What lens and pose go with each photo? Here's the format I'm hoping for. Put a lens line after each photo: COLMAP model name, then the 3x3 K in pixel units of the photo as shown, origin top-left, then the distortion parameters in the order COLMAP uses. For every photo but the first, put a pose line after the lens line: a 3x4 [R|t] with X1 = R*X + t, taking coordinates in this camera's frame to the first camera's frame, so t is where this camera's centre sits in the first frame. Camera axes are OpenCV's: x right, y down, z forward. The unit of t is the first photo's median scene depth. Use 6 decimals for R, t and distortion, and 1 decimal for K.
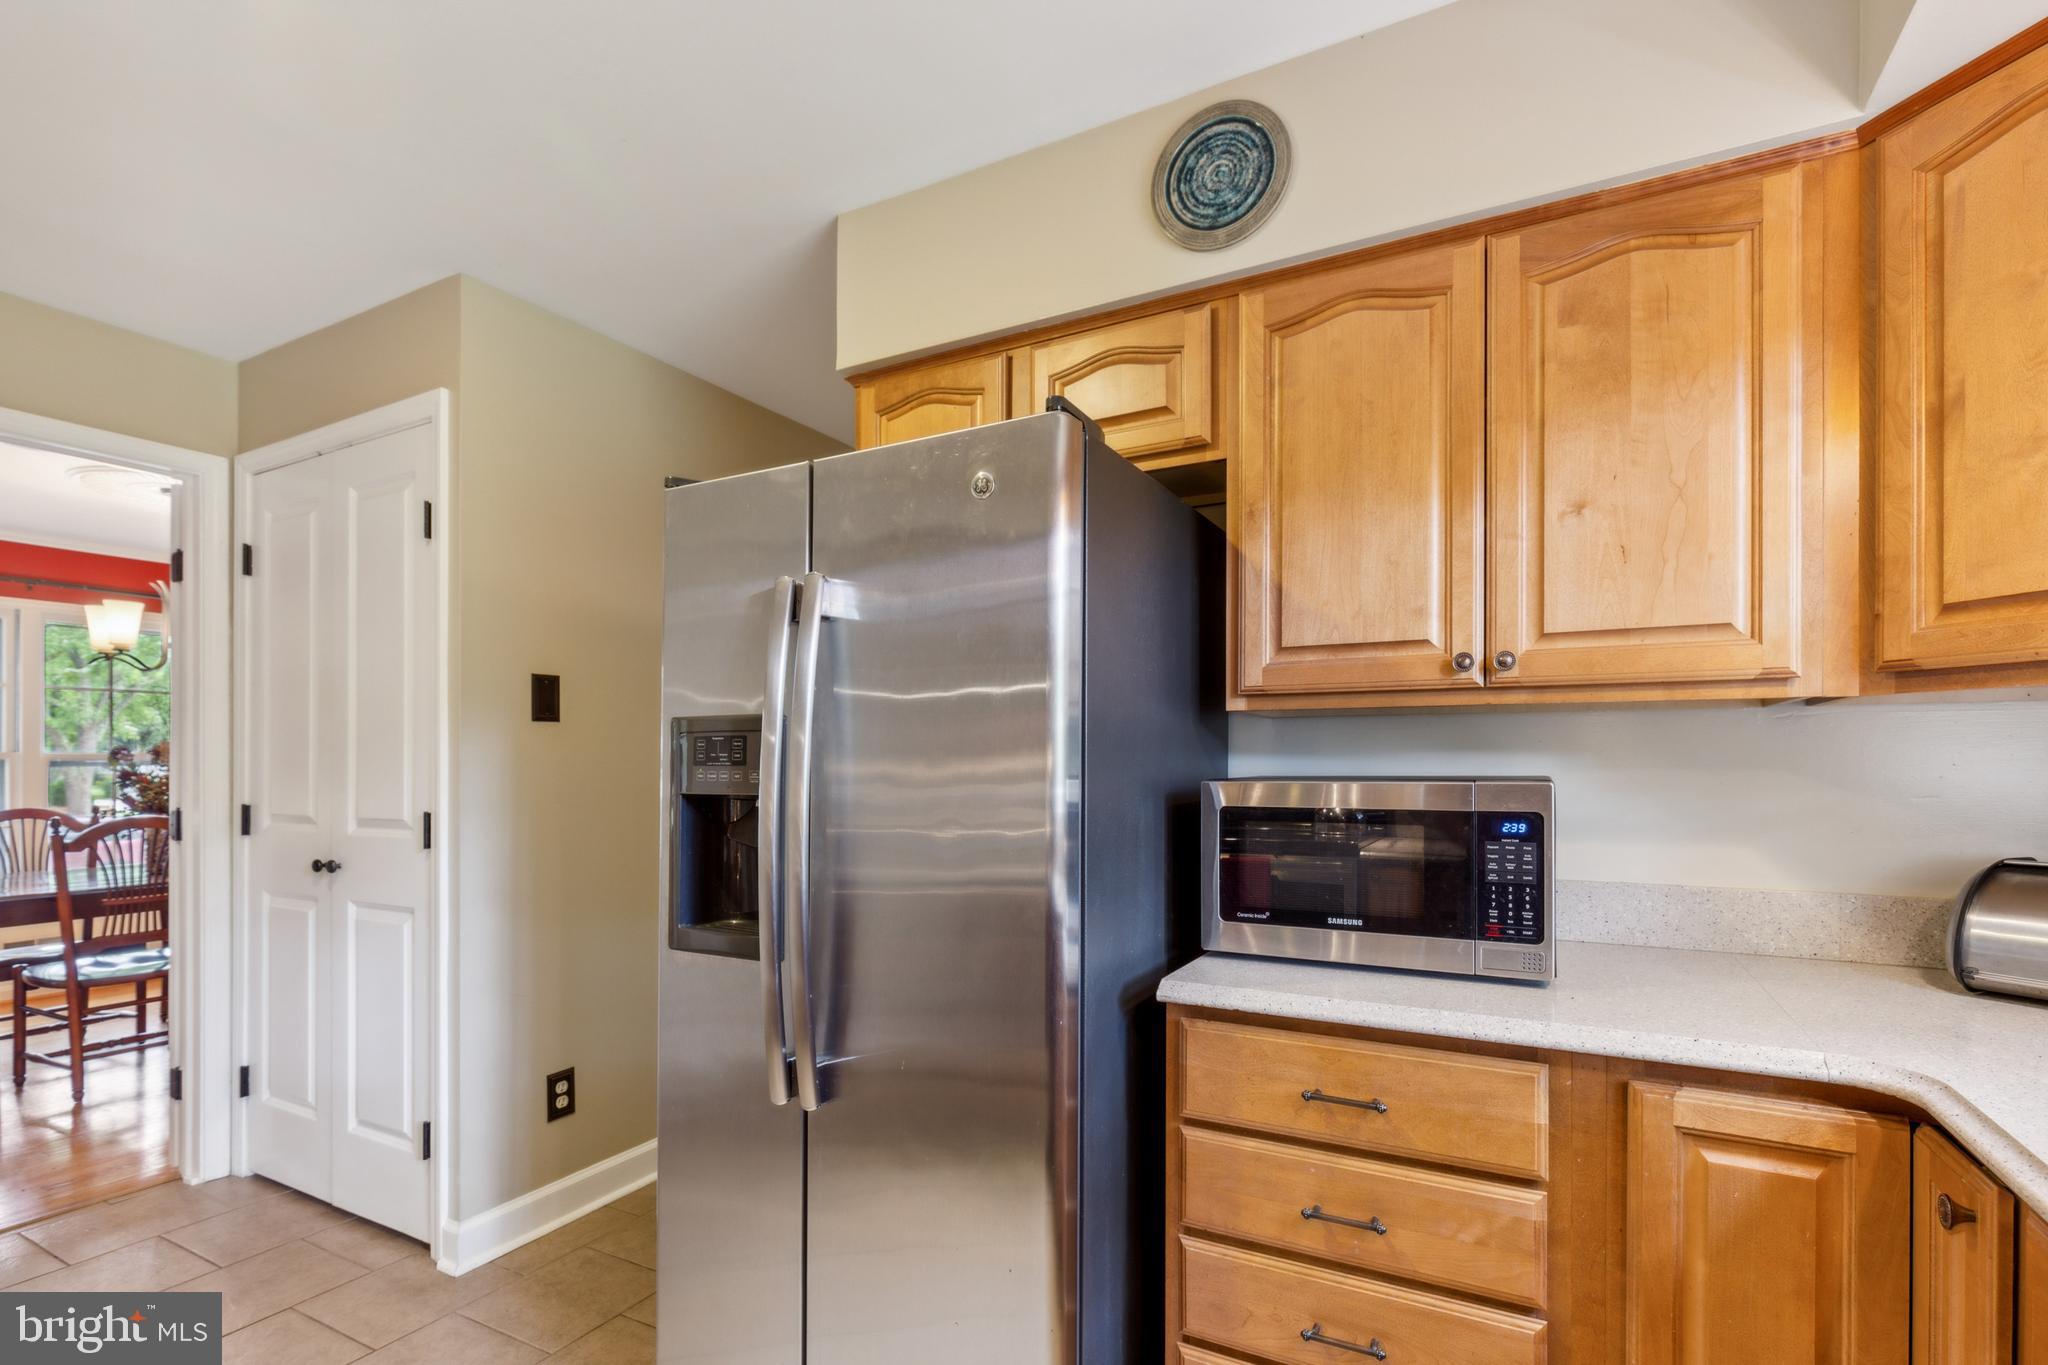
lens RADIAL K [[939.6, 0, 1049.3], [0, 939.6, 746.3], [0, 0, 1]] dist [0.000594, 0.000524]
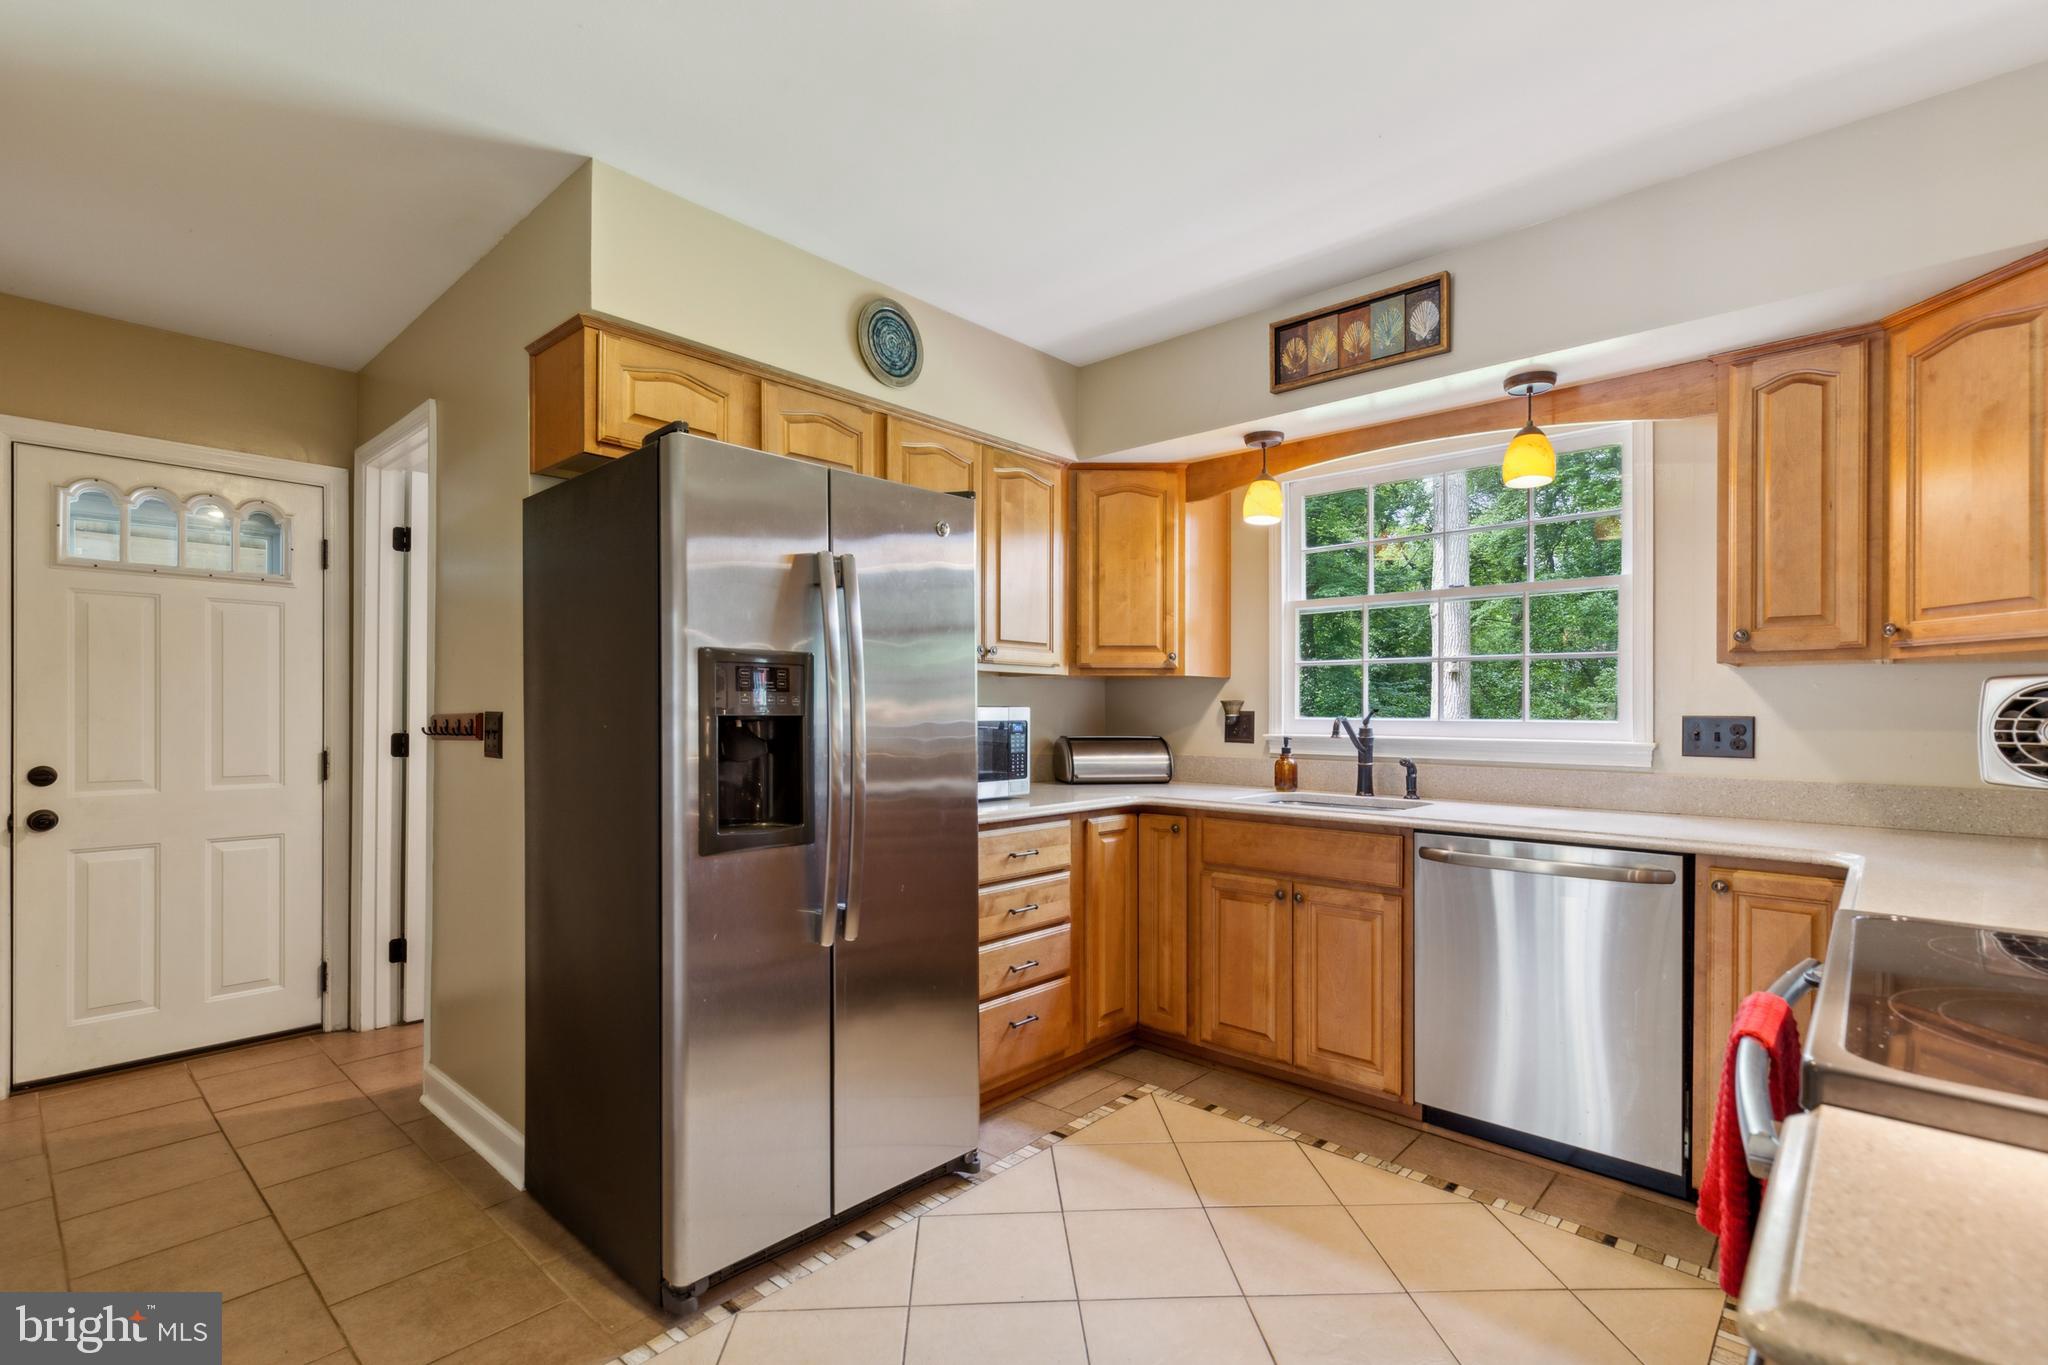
lens RADIAL K [[939.6, 0, 1011.7], [0, 939.6, 713.6], [0, 0, 1]] dist [0.000594, 0.000524]
pose [[0.258633, 0.002615, 0.965972, -1.570390], [-0.007648, 0.999971, -0.000659, 0.050831], [-0.965945, -0.007217, 0.258645, 0.417952]]
